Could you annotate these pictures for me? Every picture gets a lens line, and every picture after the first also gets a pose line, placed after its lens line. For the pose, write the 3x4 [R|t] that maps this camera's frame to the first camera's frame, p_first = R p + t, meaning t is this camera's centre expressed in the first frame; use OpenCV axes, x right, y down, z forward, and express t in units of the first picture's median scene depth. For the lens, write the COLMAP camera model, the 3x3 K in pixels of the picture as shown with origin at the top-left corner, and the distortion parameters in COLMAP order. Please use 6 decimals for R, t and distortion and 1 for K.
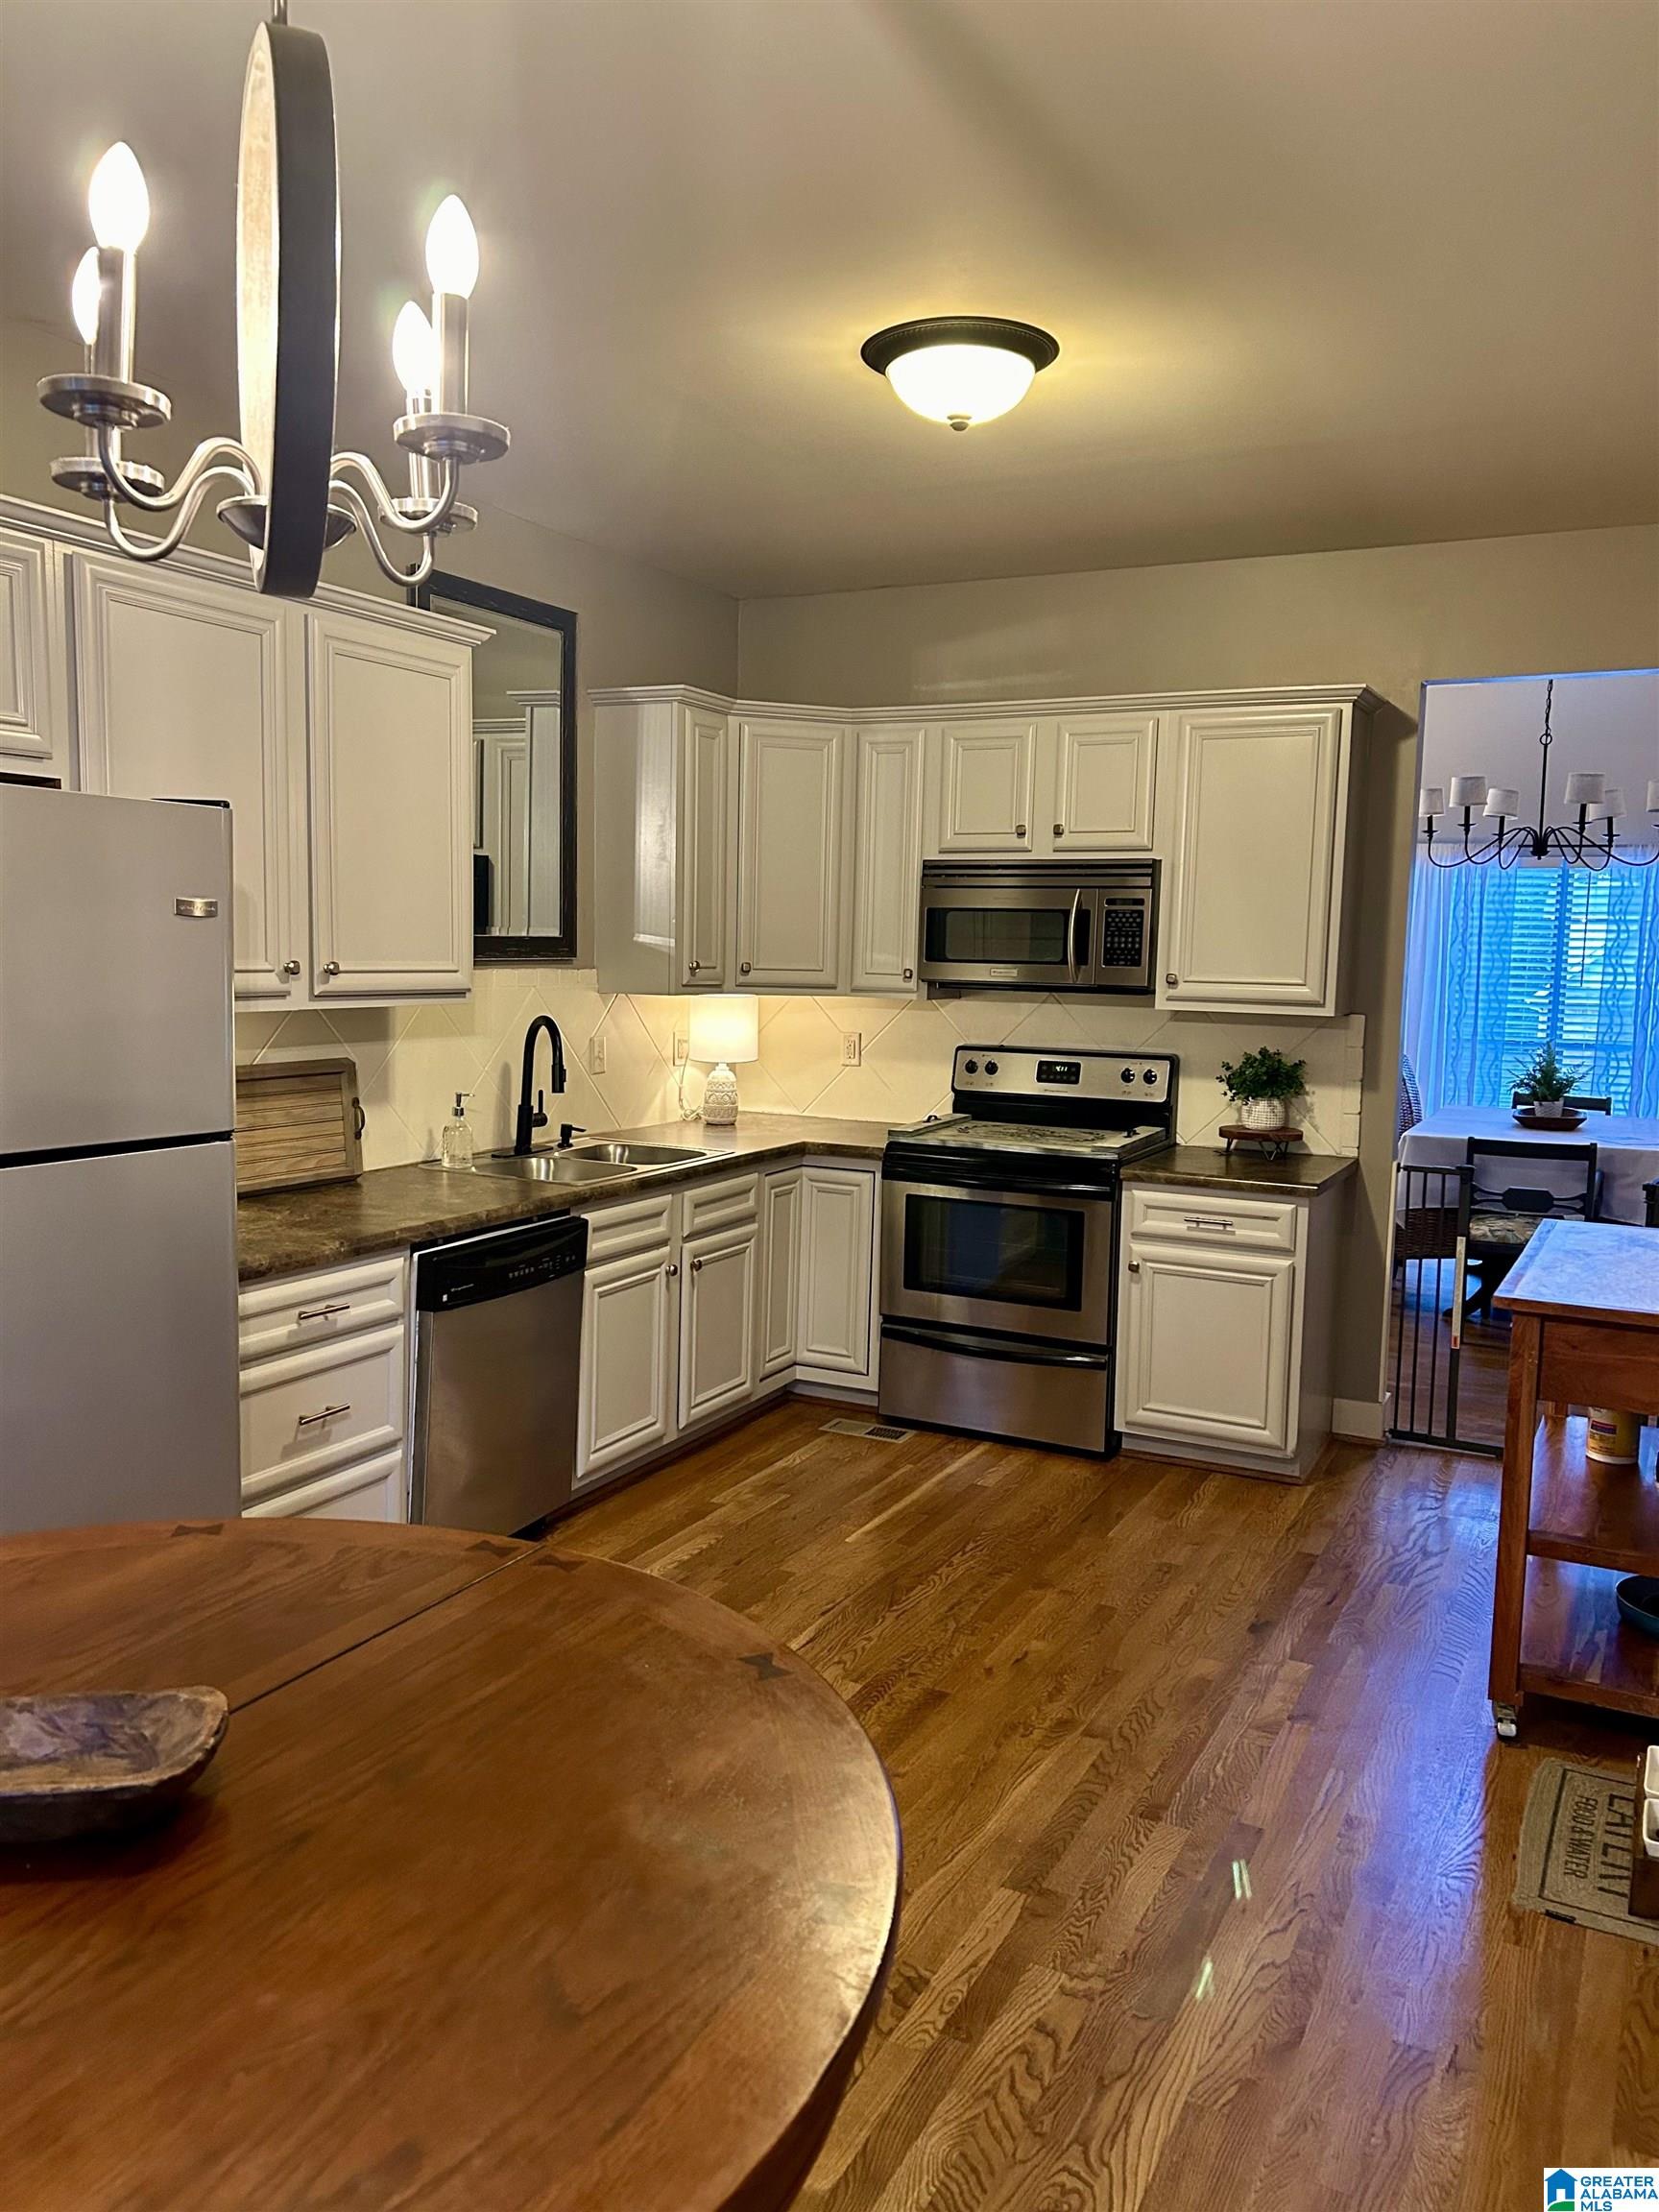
lens RADIAL K [[1656.9, 0, 815.7], [0, 1656.9, 1100.4], [0, 0, 1]] dist [0.036566, -0.045377]
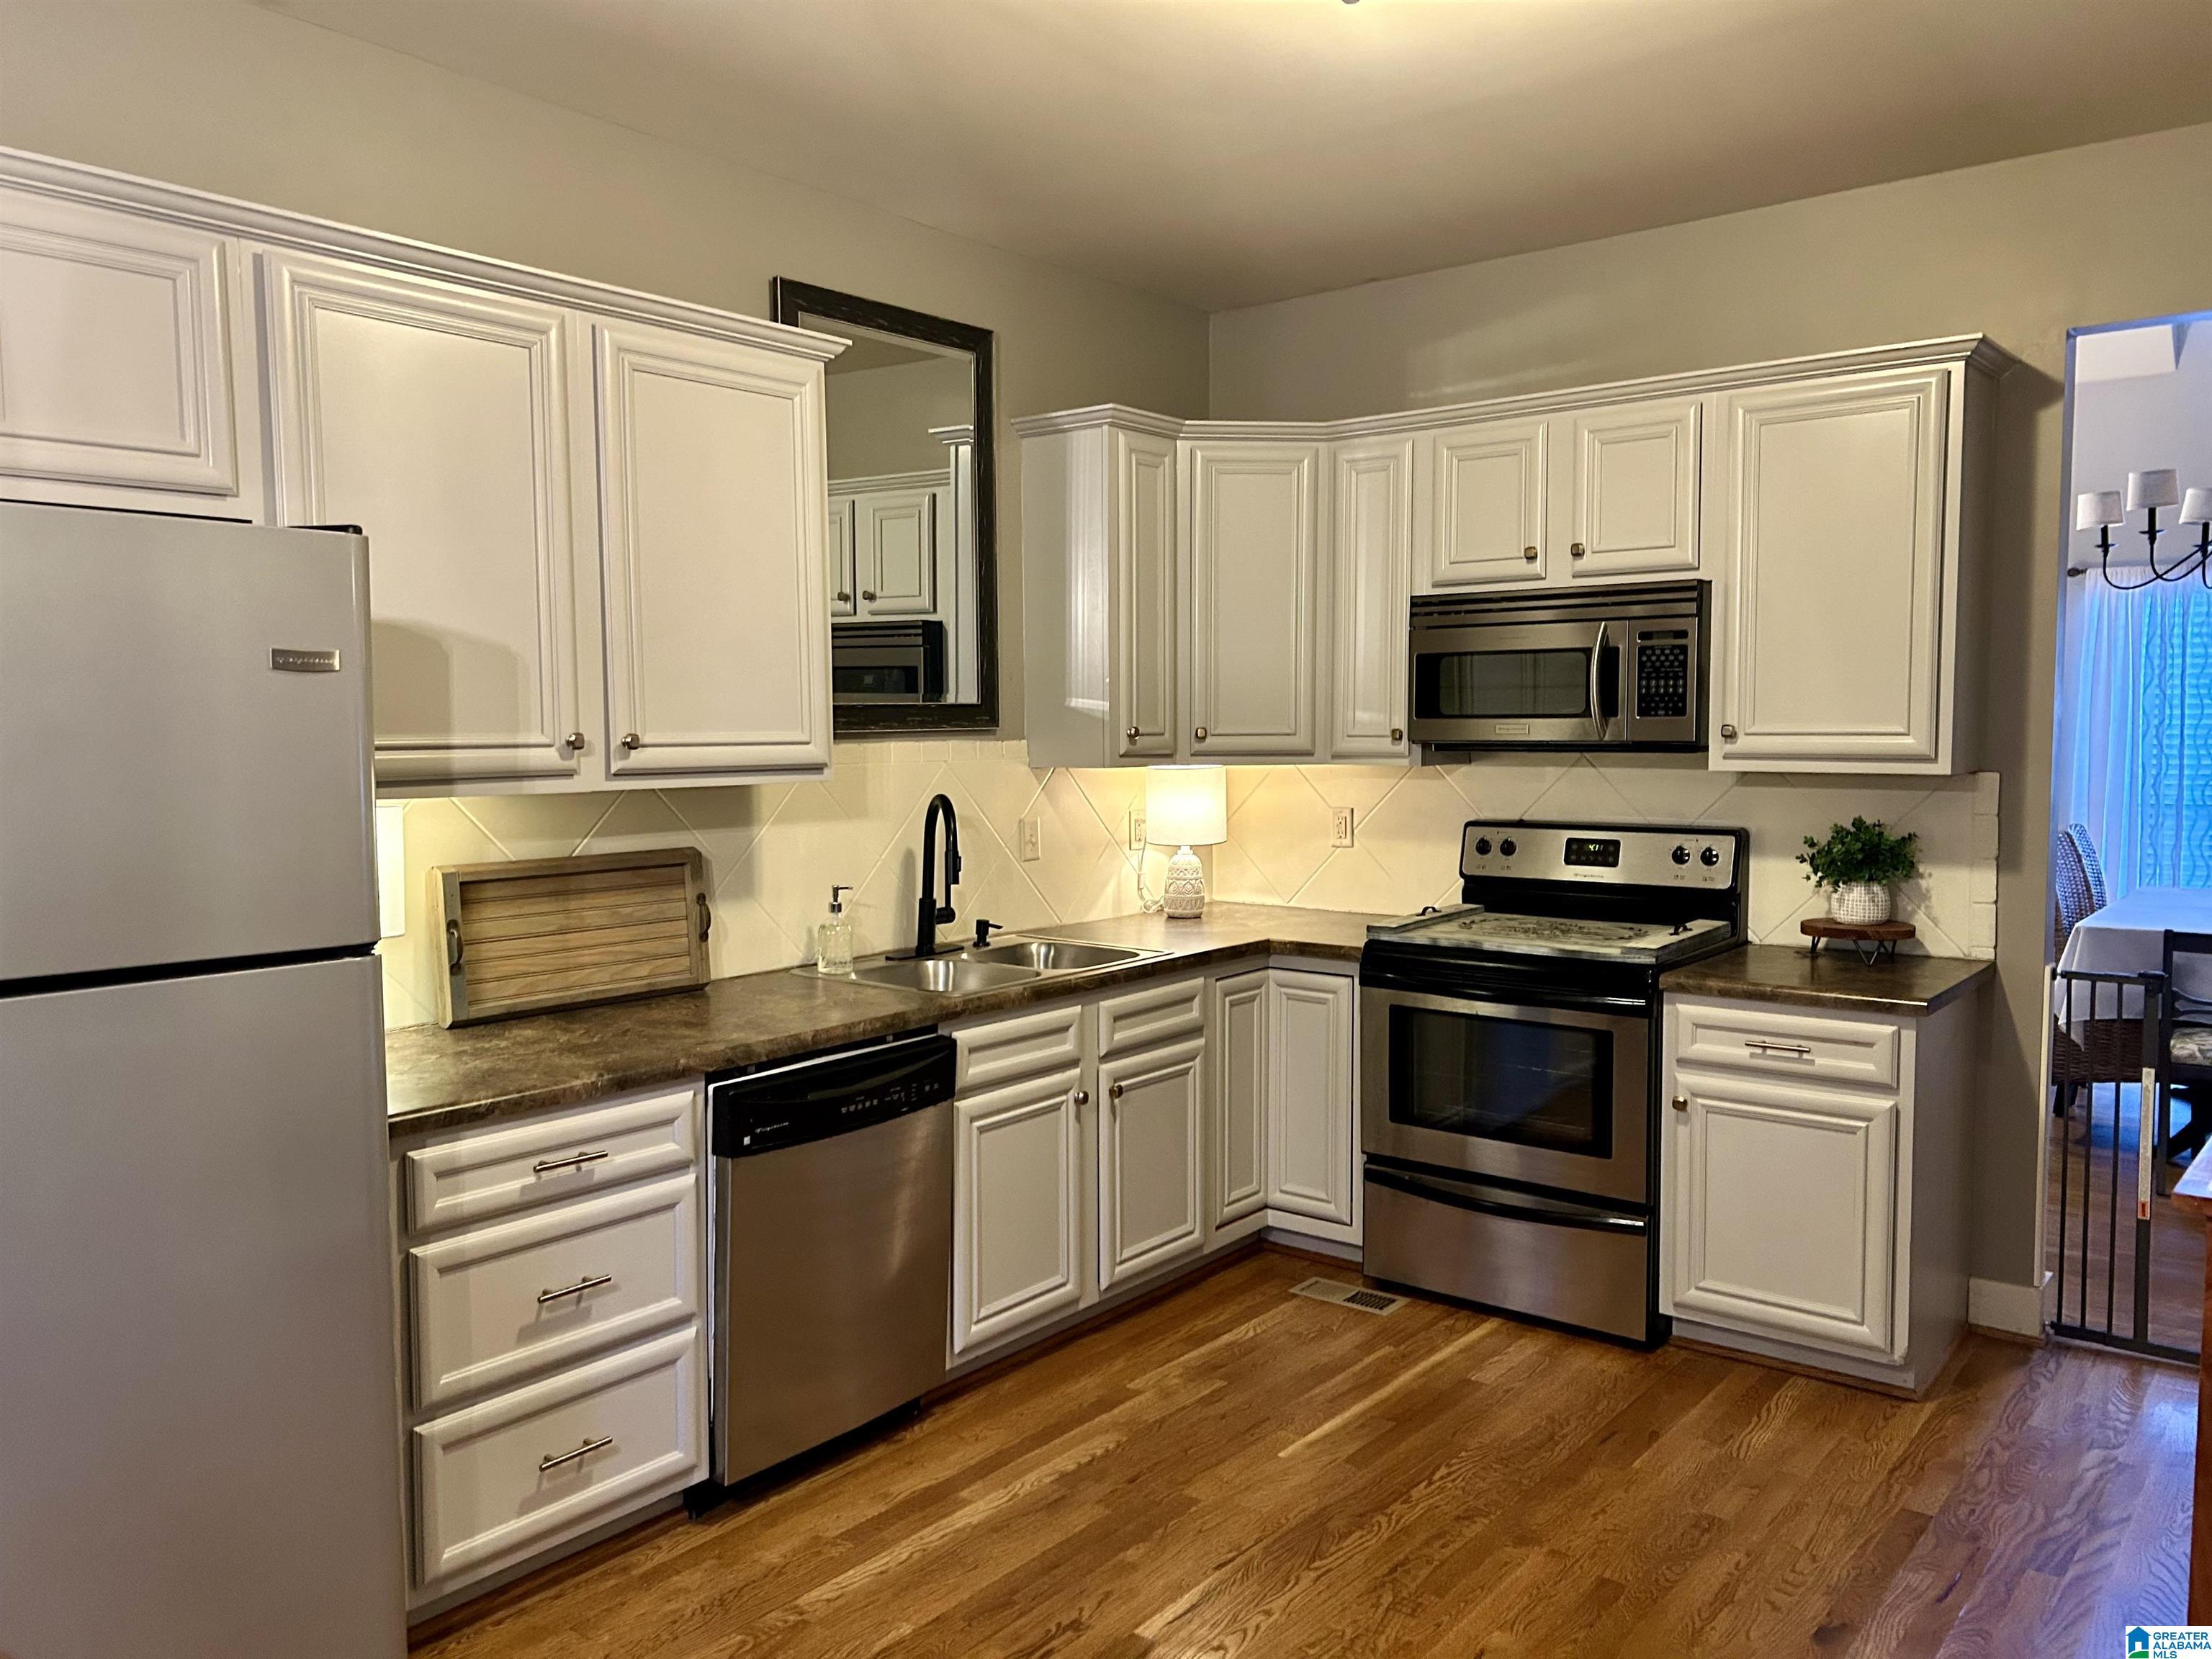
lens RADIAL K [[1656.9, 0, 1095.0], [0, 1656.9, 829.2], [0, 0, 1]] dist [0.036566, -0.045377]
pose [[0.978305, -0.015445, -0.206595, 0.084720], [0.008821, 0.999418, -0.032945, -0.003768], [0.206984, 0.030408, 0.977872, 0.173906]]
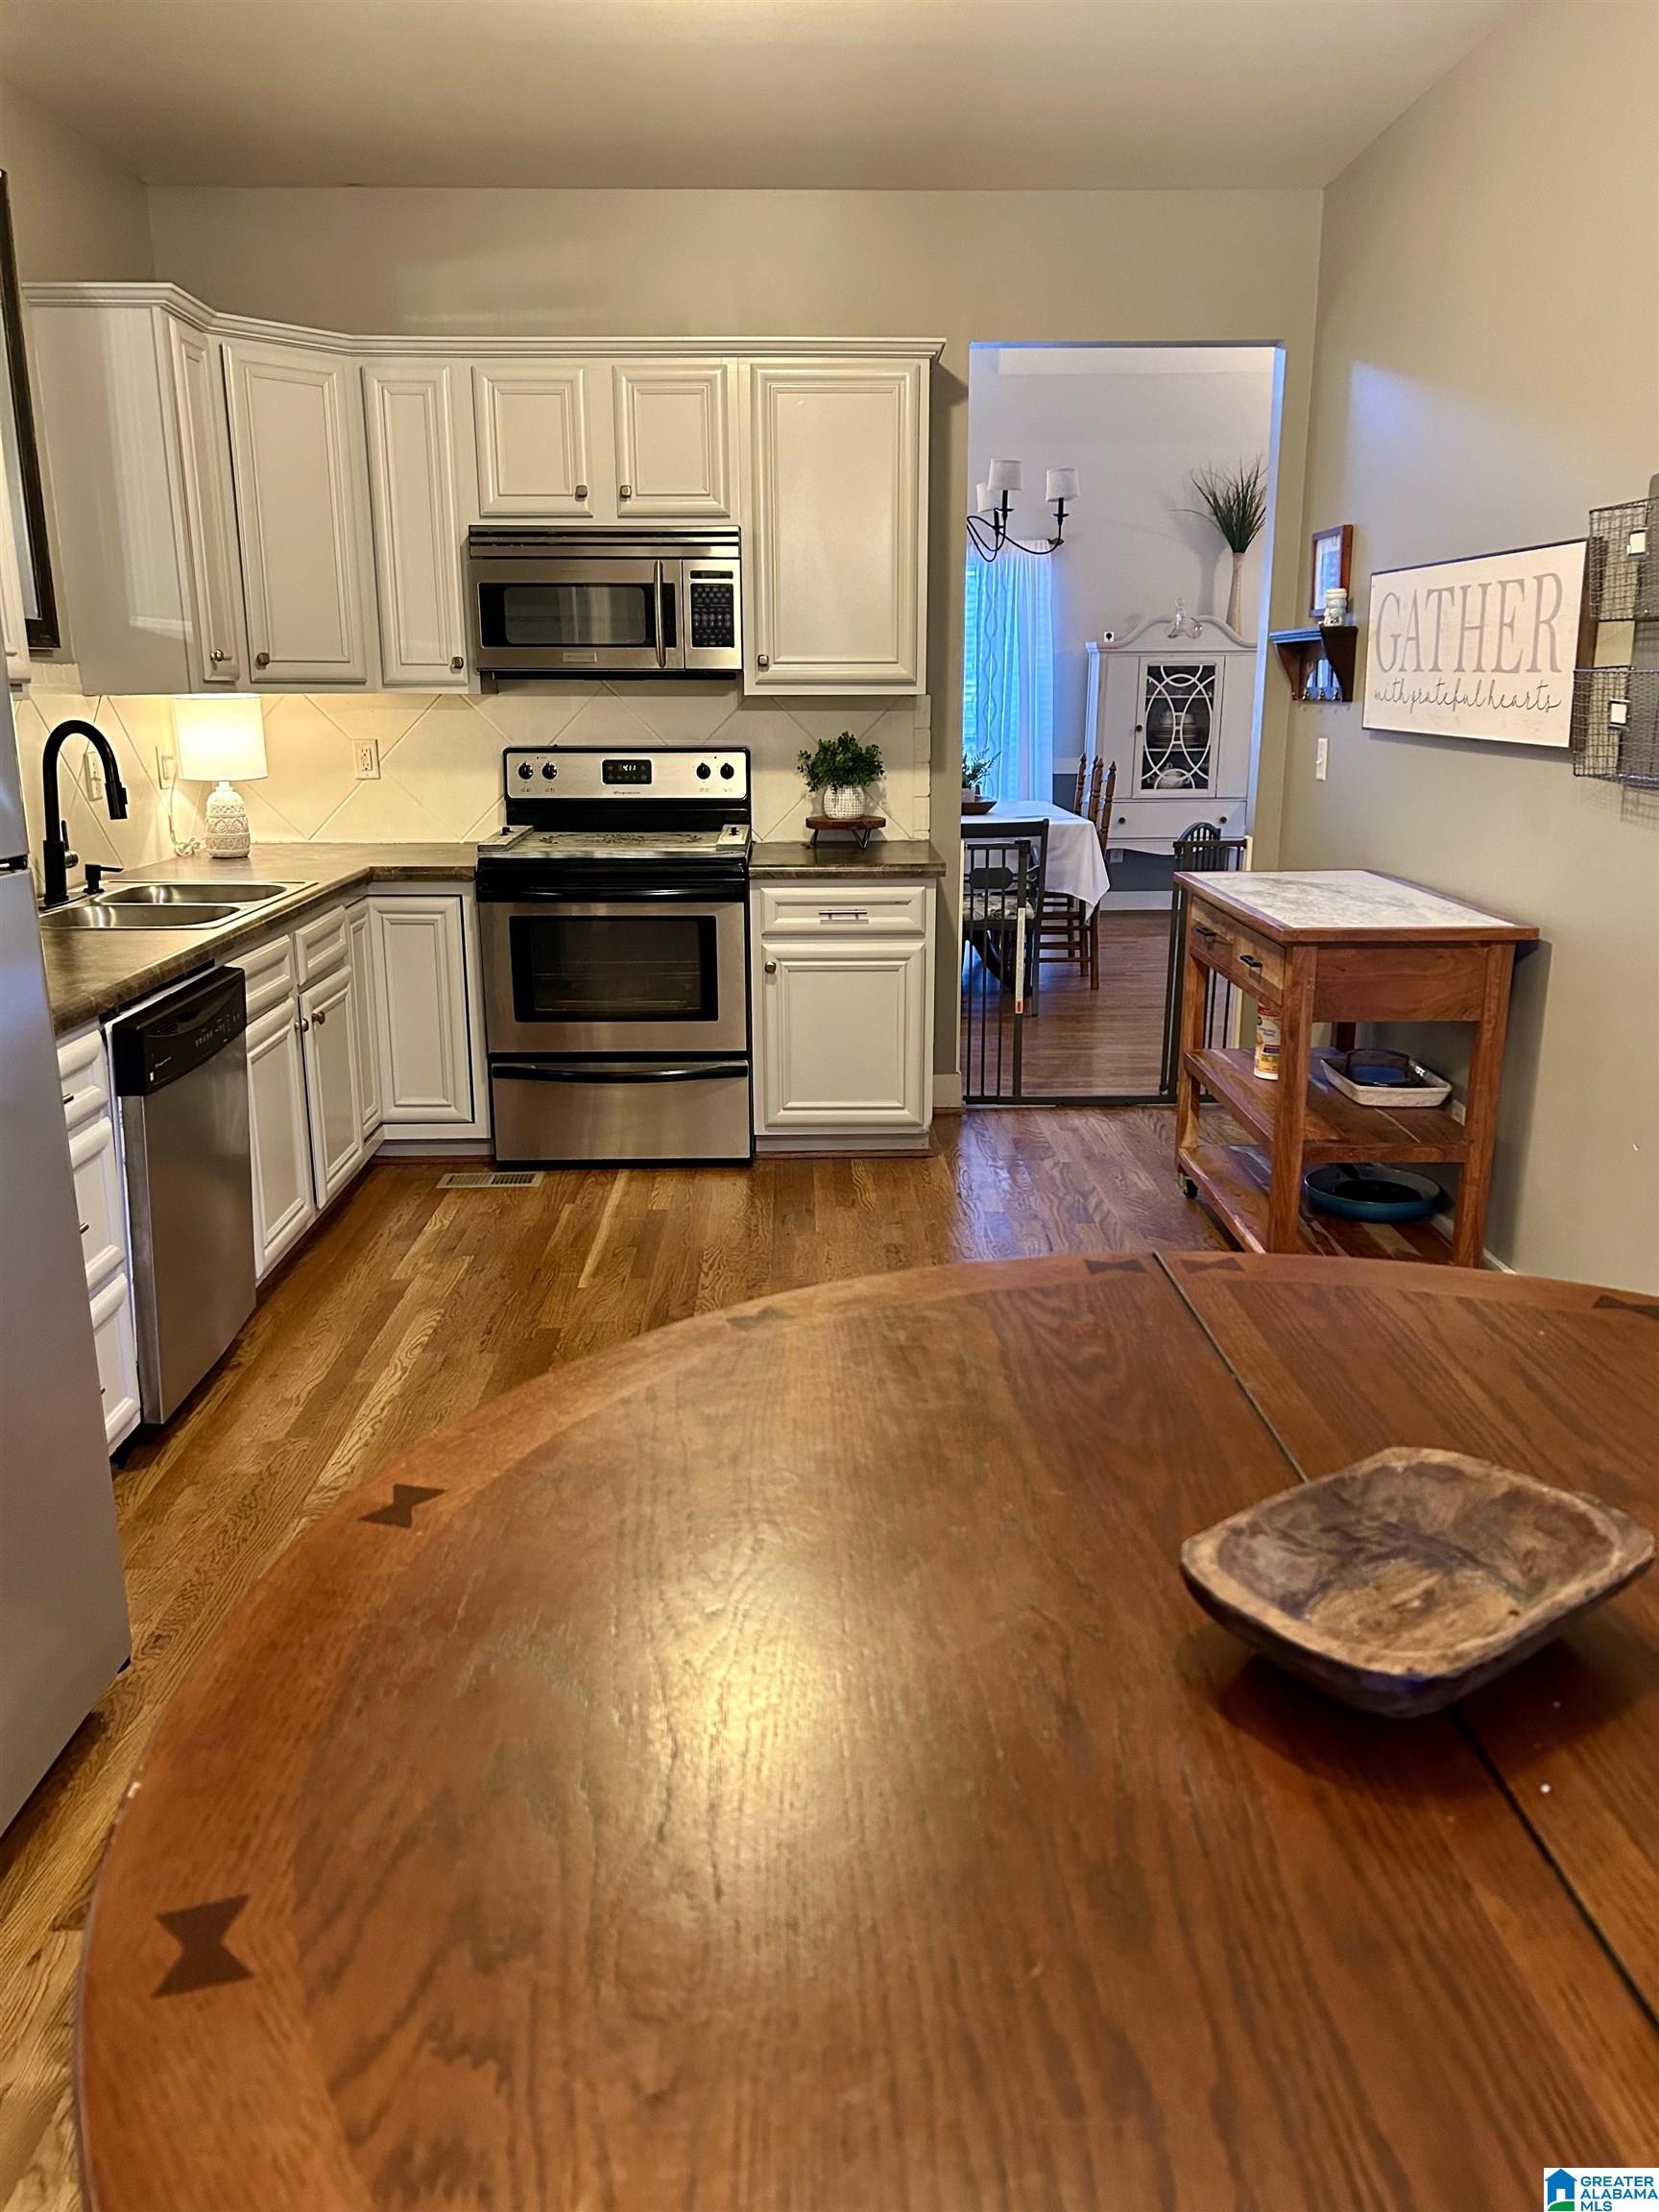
lens RADIAL K [[1656.9, 0, 840.6], [0, 1656.9, 1121.1], [0, 0, 1]] dist [0.036566, -0.045377]
pose [[0.875270, -0.148144, 0.460387, -0.223536], [0.069578, 0.980599, 0.183258, 0.013764], [-0.478604, -0.128367, 0.868597, 0.121656]]
